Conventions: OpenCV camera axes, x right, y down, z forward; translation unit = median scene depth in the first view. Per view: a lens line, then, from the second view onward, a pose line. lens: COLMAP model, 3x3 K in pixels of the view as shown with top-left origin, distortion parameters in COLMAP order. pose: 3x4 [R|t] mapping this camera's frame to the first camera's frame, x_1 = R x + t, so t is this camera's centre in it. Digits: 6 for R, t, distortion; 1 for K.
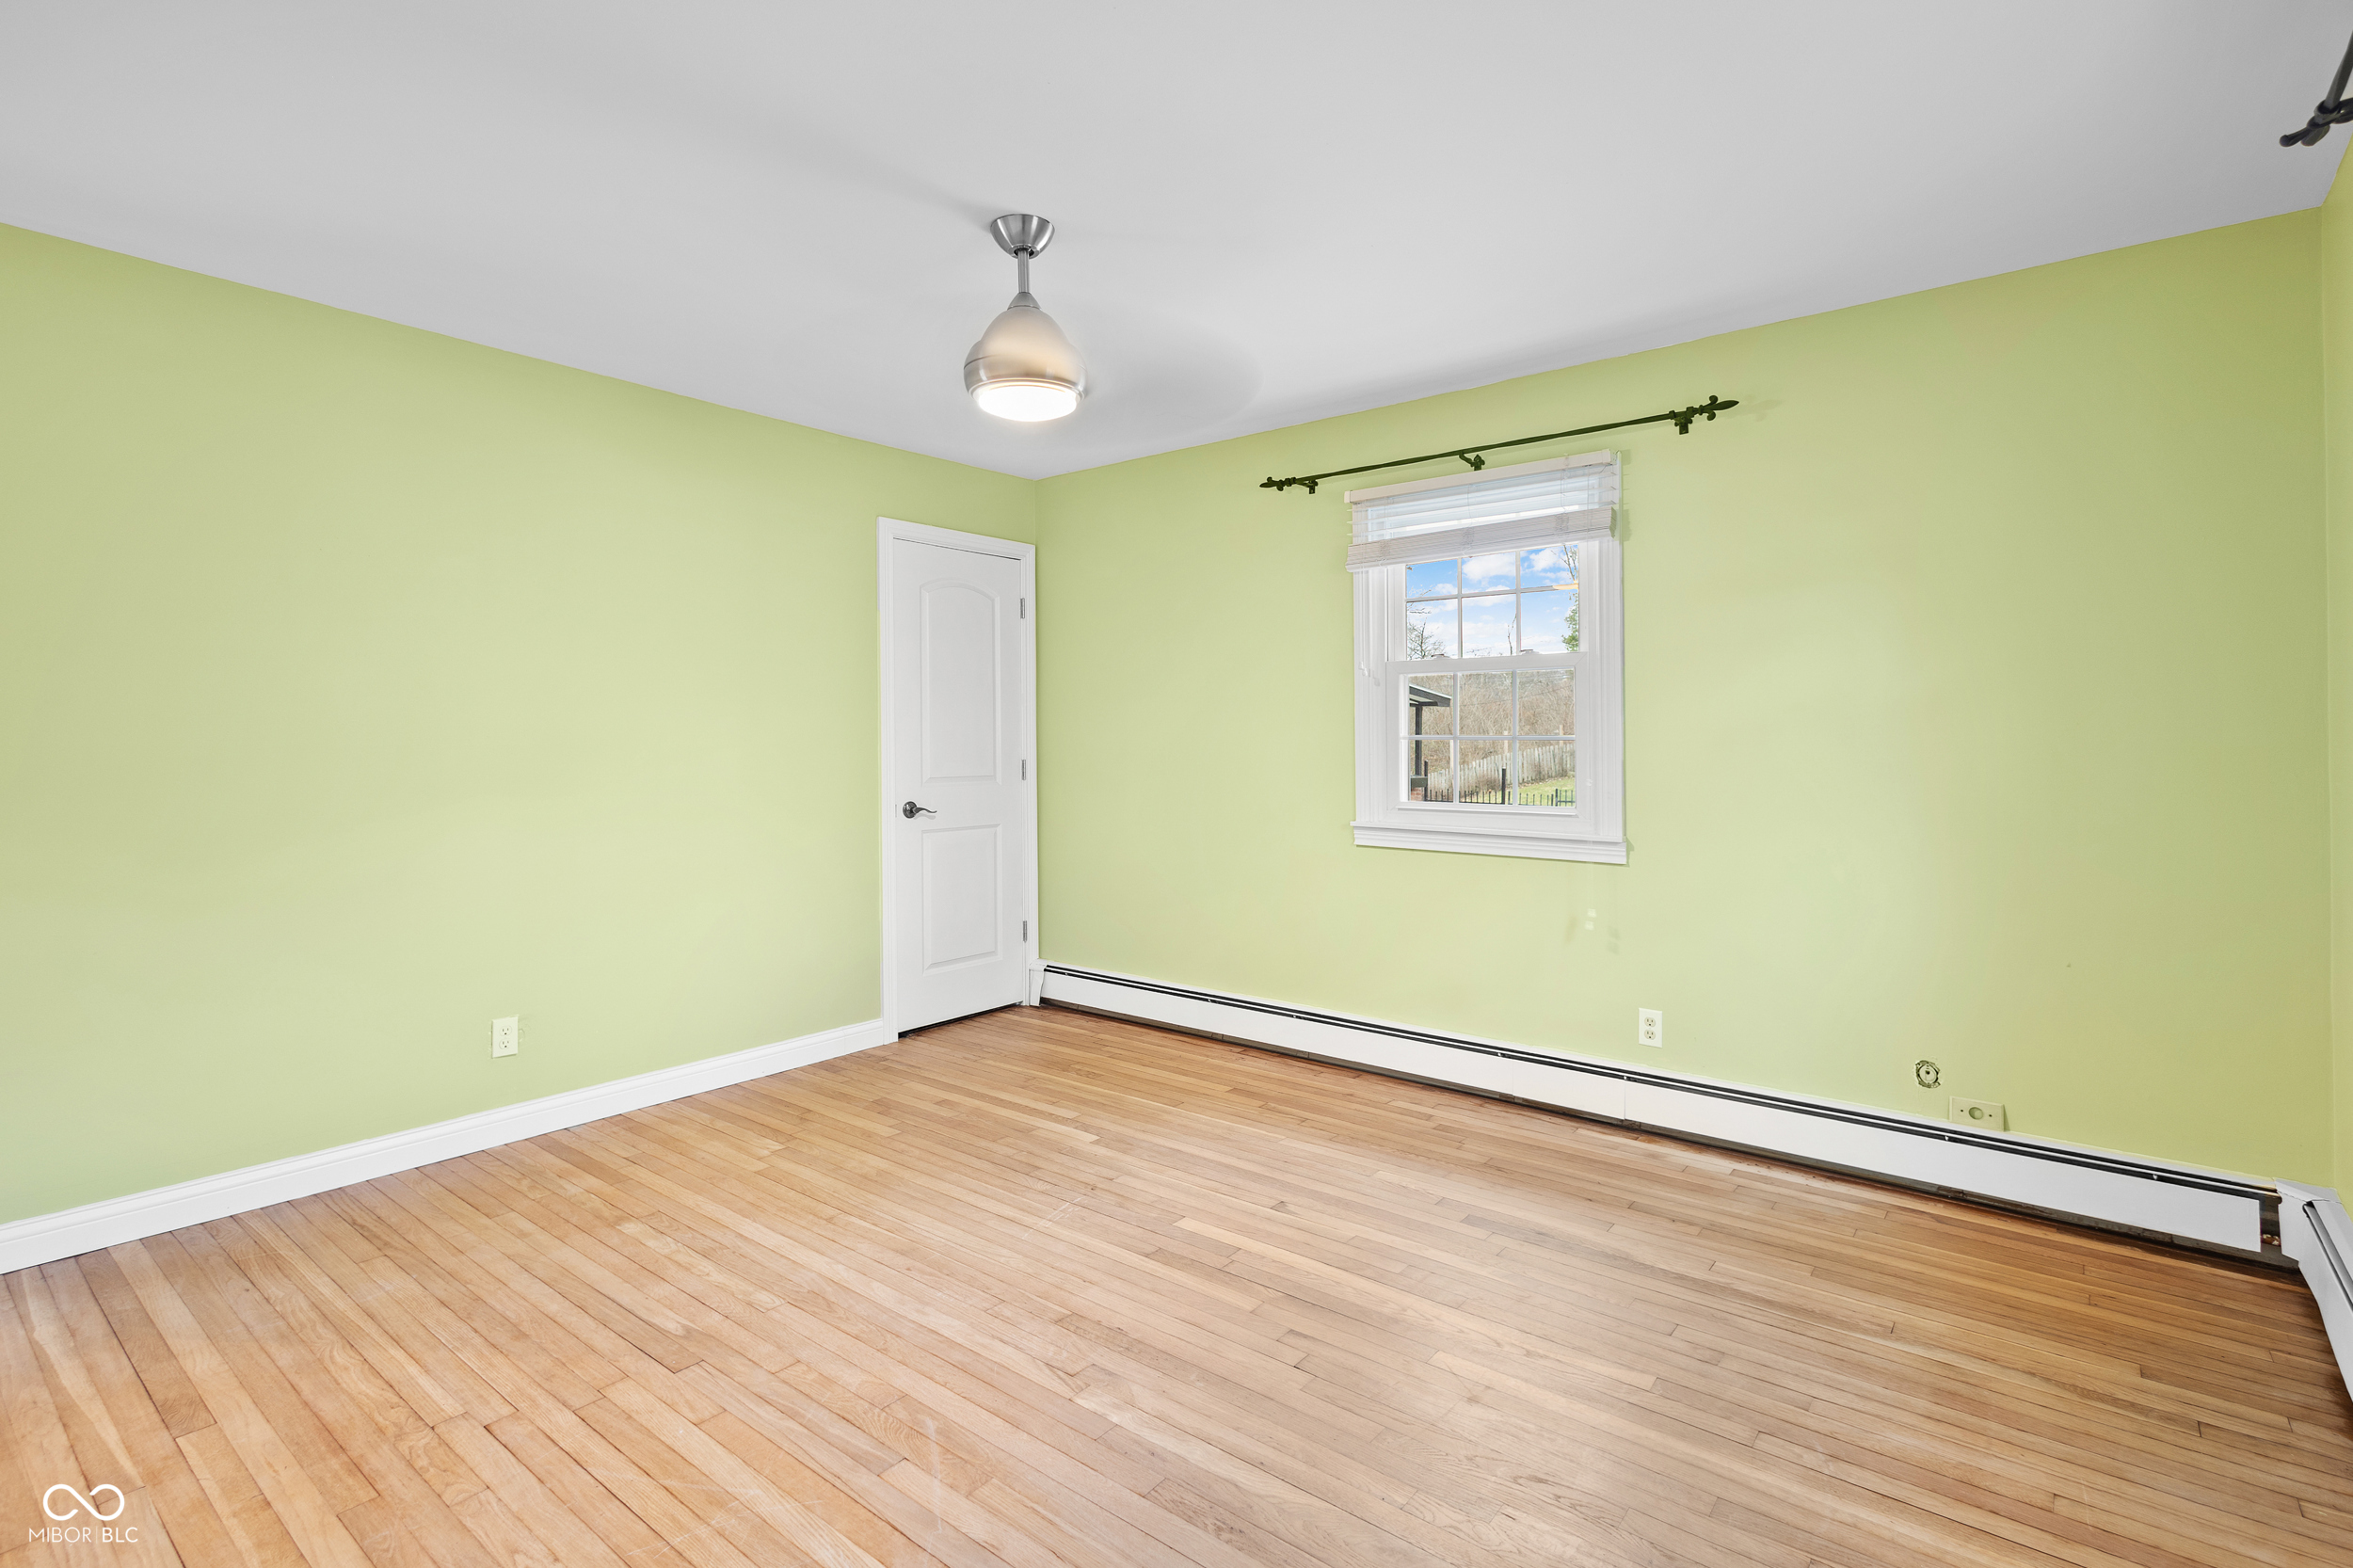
lens RADIAL K [[1104.1, 0, 1157.2], [0, 1104.1, 764.9], [0, 0, 1]] dist [-0.001013, -0.000461]
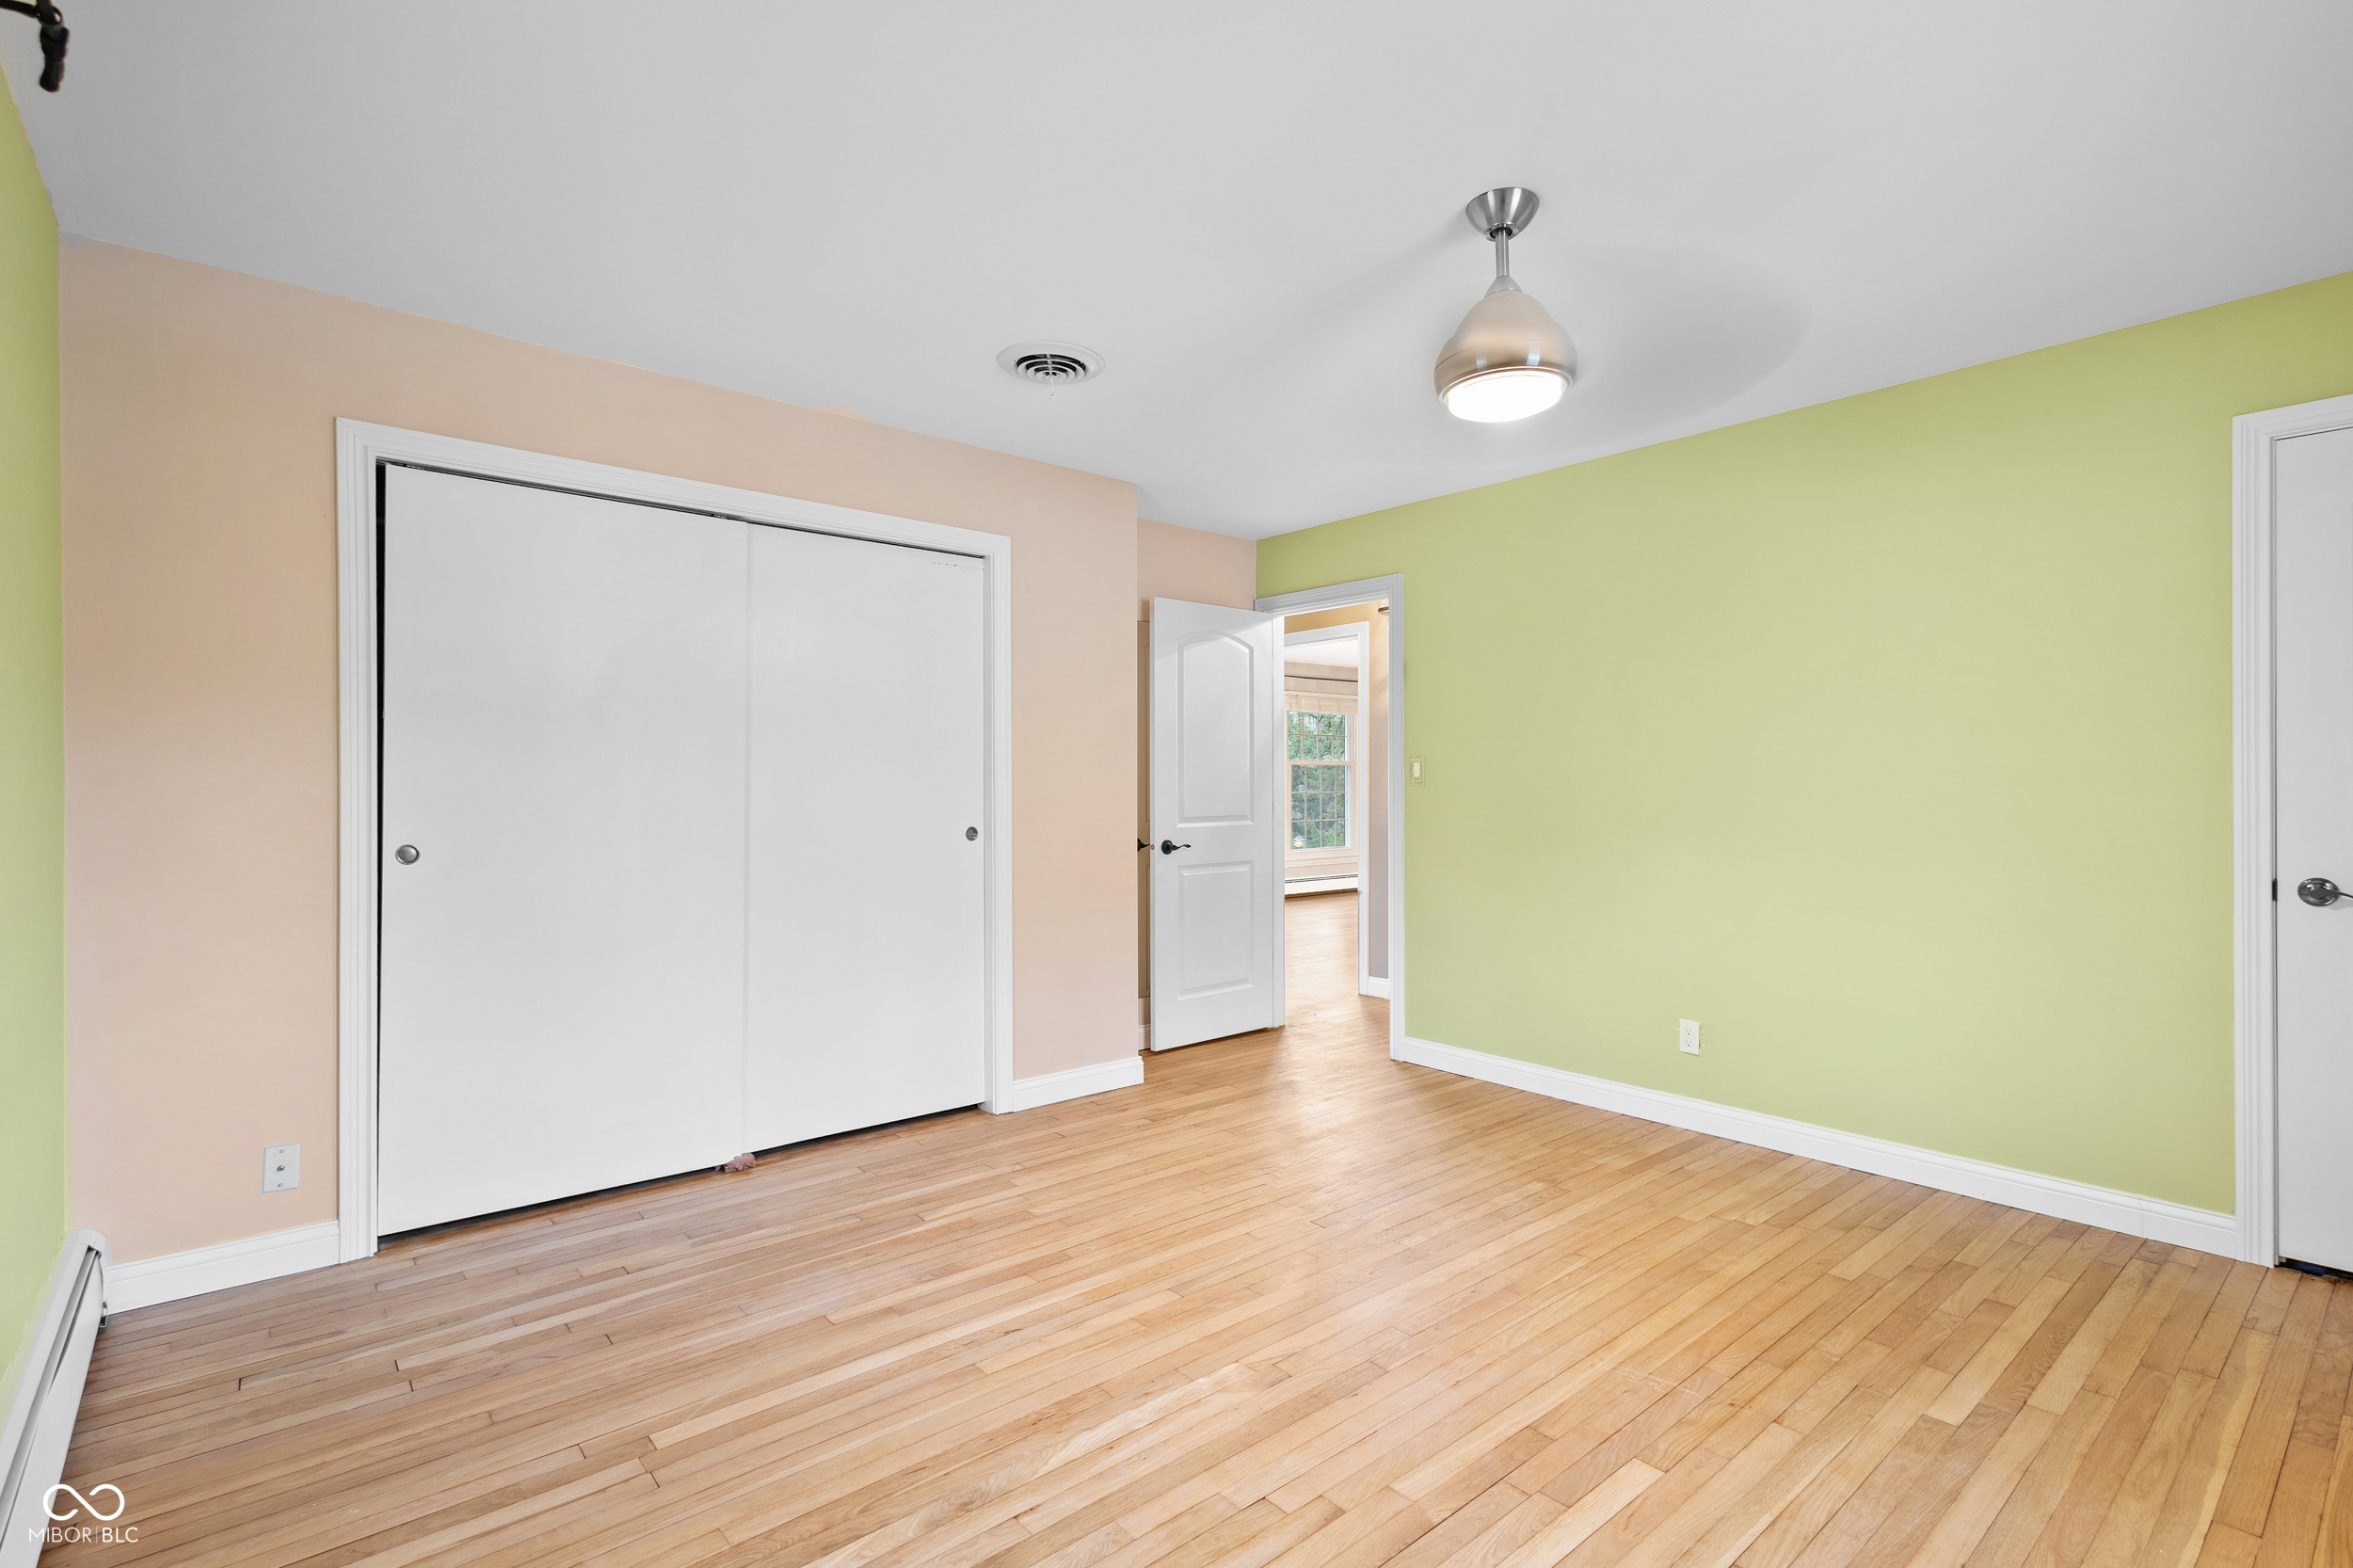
lens RADIAL K [[1104.1, 0, 1157.2], [0, 1104.1, 764.9], [0, 0, 1]] dist [-0.001013, -0.000461]
pose [[-0.195132, -0.013552, -0.980683, 0.679964], [-0.021684, 0.999720, -0.009500, -0.005940], [0.980537, 0.019412, -0.195371, 0.746283]]
